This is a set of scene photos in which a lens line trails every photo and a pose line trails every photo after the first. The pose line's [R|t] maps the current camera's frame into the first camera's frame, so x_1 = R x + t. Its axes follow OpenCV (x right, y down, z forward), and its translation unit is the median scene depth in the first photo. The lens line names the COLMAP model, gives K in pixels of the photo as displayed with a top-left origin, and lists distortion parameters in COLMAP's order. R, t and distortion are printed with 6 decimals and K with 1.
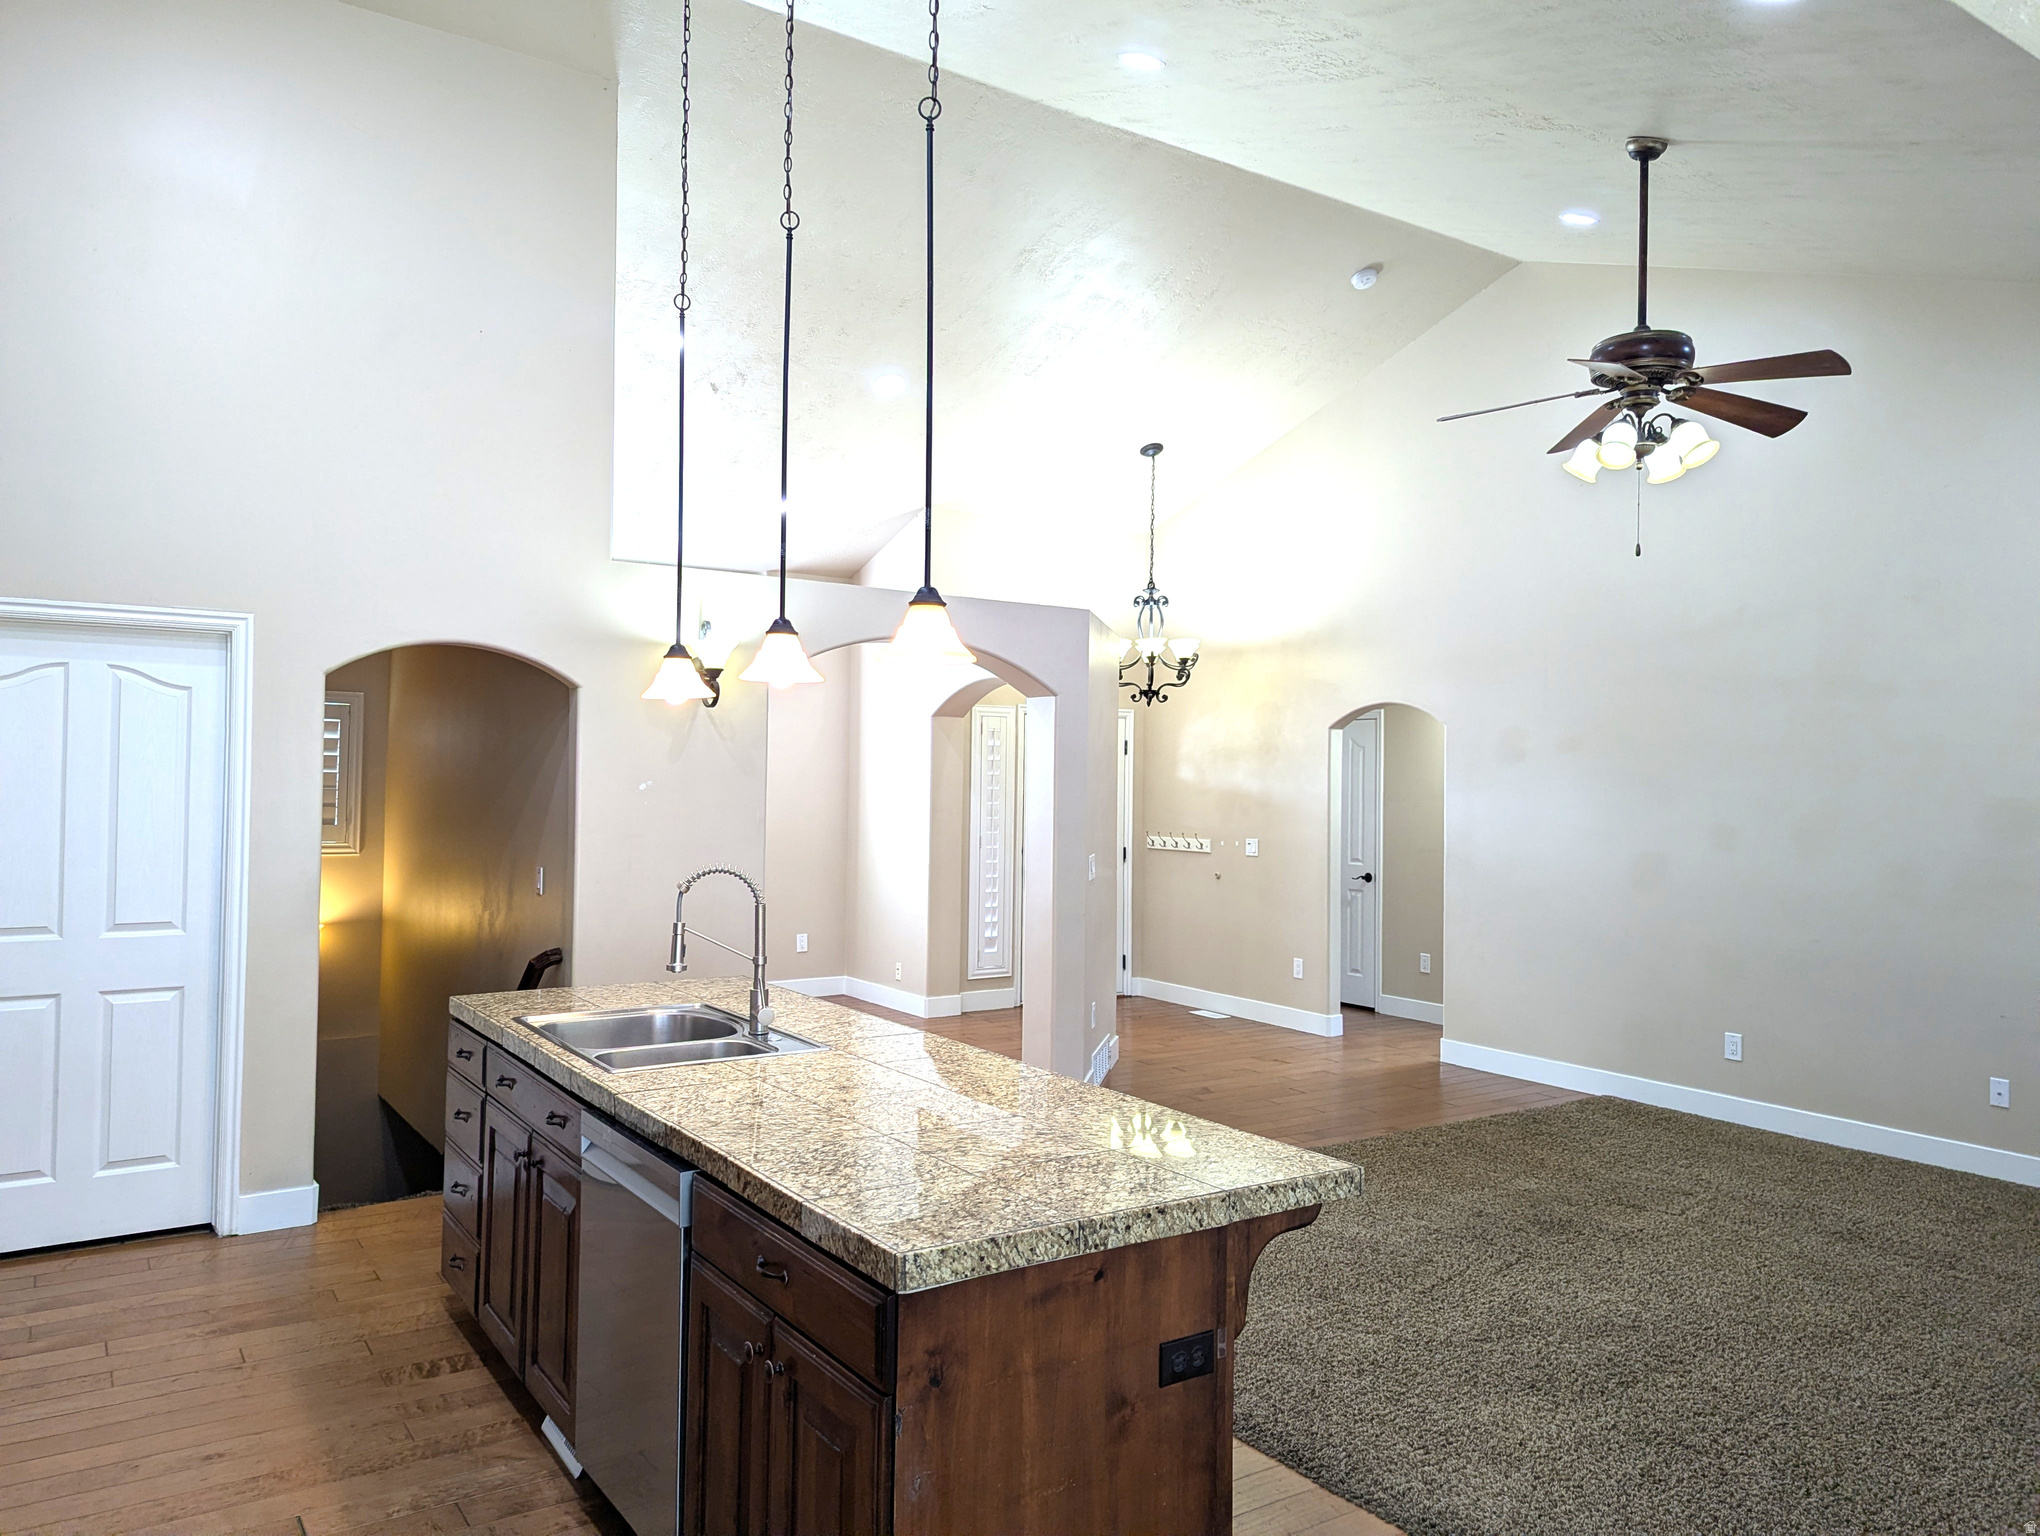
lens RADIAL K [[1453.3, 0, 1013.1], [0, 1453.3, 759.9], [0, 0, 1]] dist [0.014606, 0.002058]
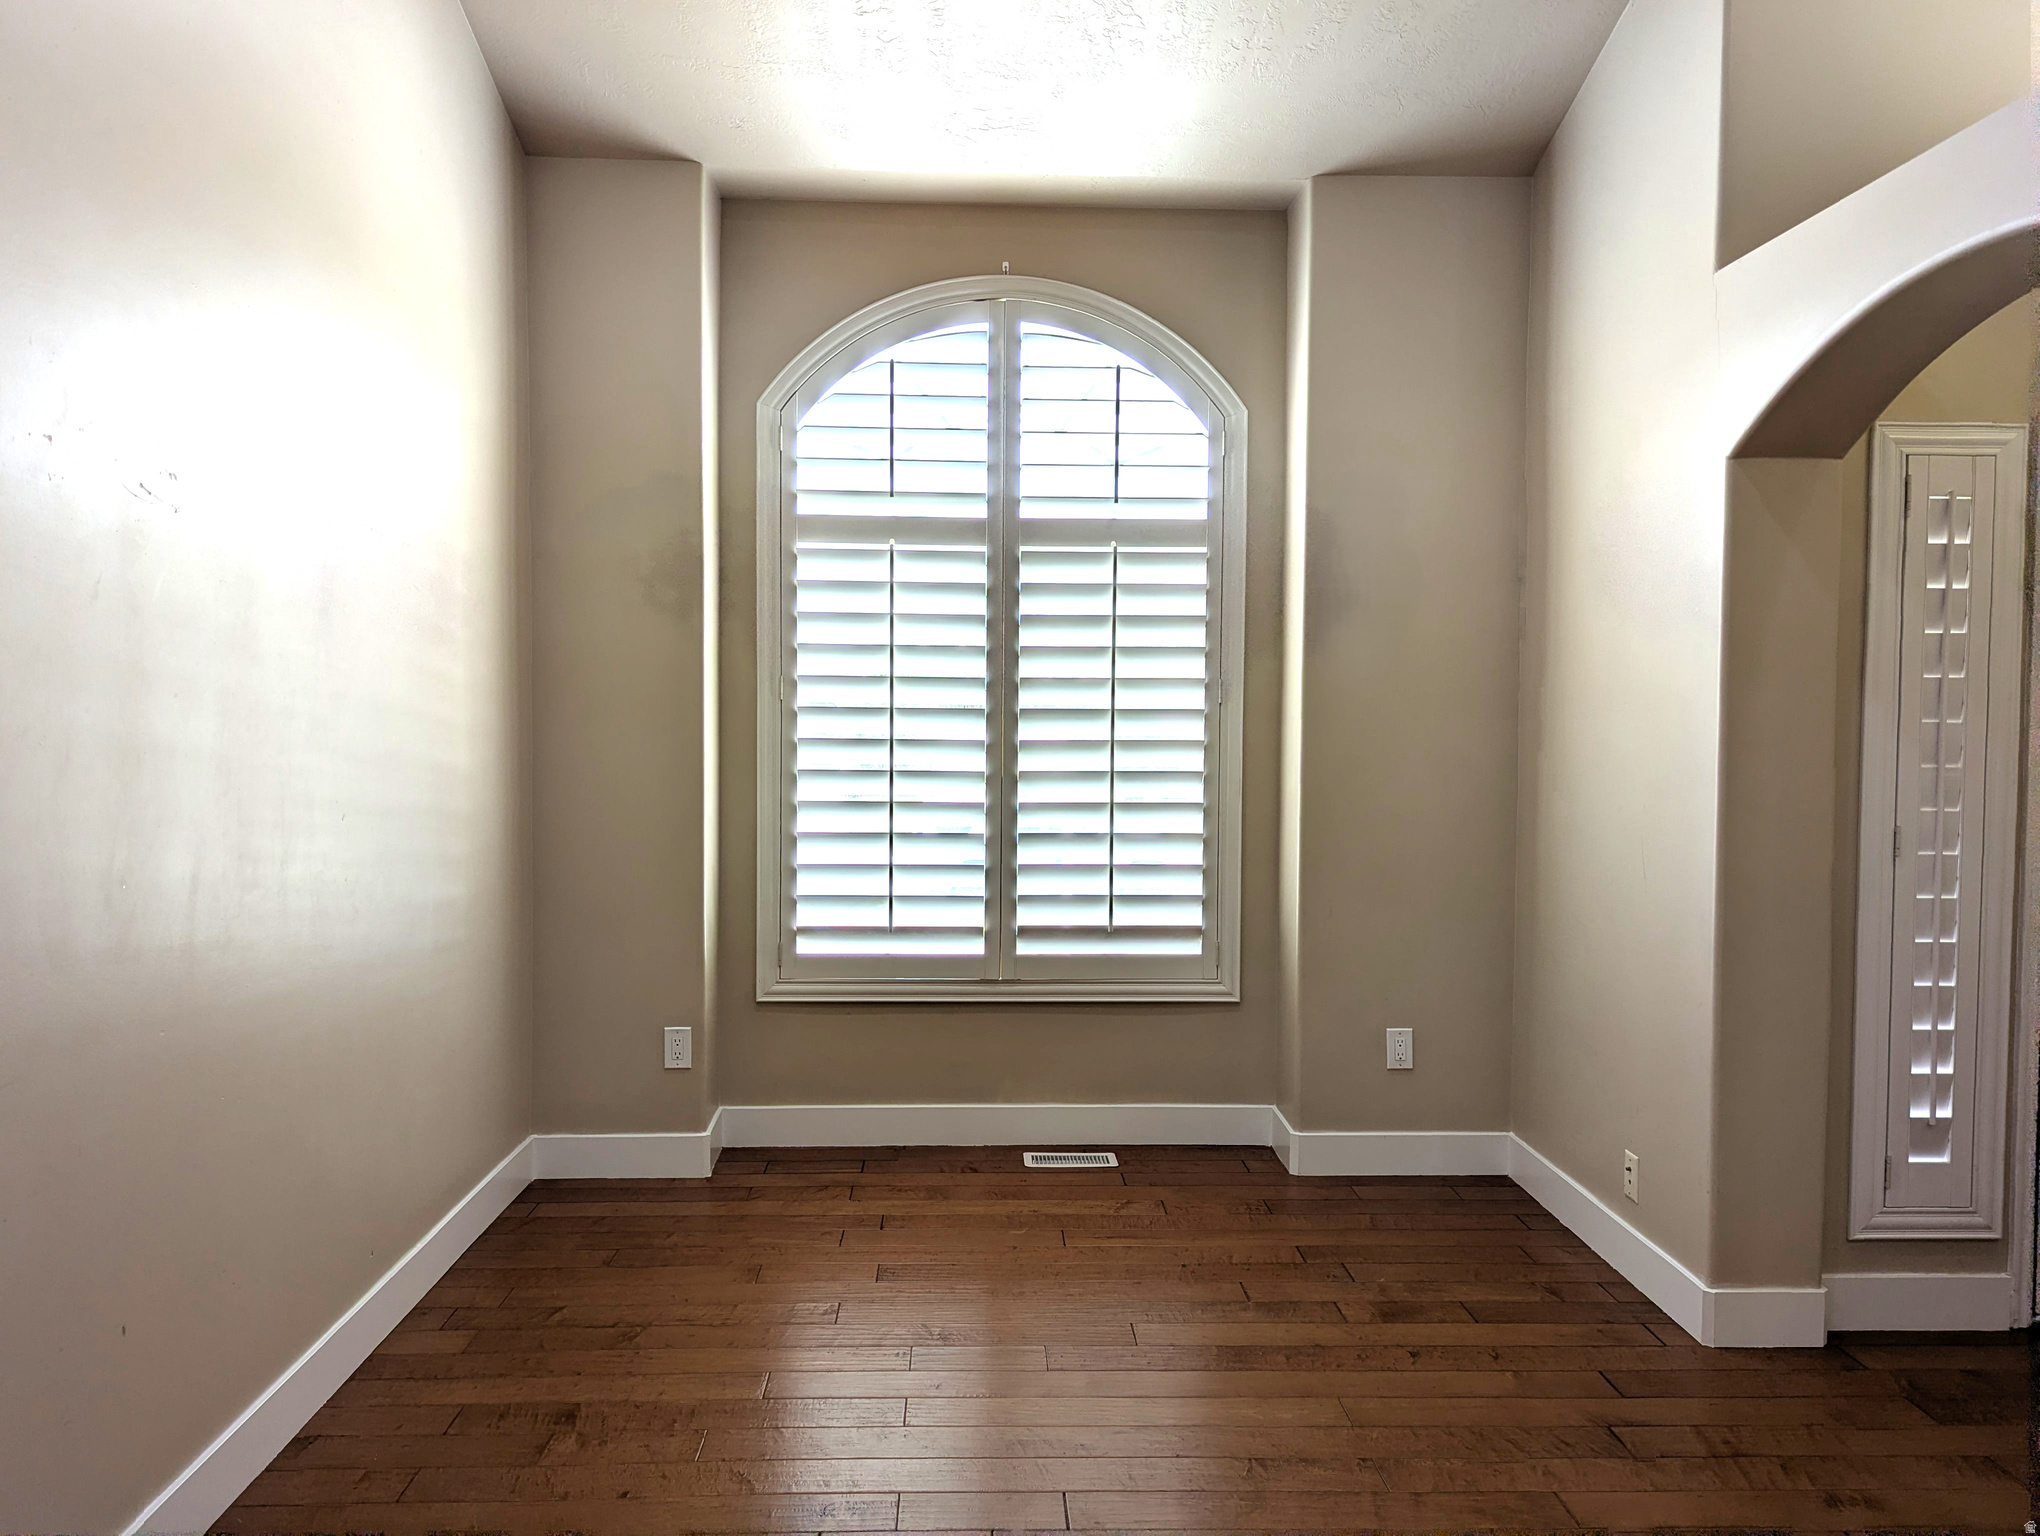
lens RADIAL K [[1453.3, 0, 1019.0], [0, 1453.3, 759.9], [0, 0, 1]] dist [0.014606, 0.002058]
pose [[0.841502, 0.013052, -0.540096, -0.011114], [0.012694, 0.998954, 0.043918, 0.021612], [0.540104, -0.043813, 0.840457, 0.613046]]
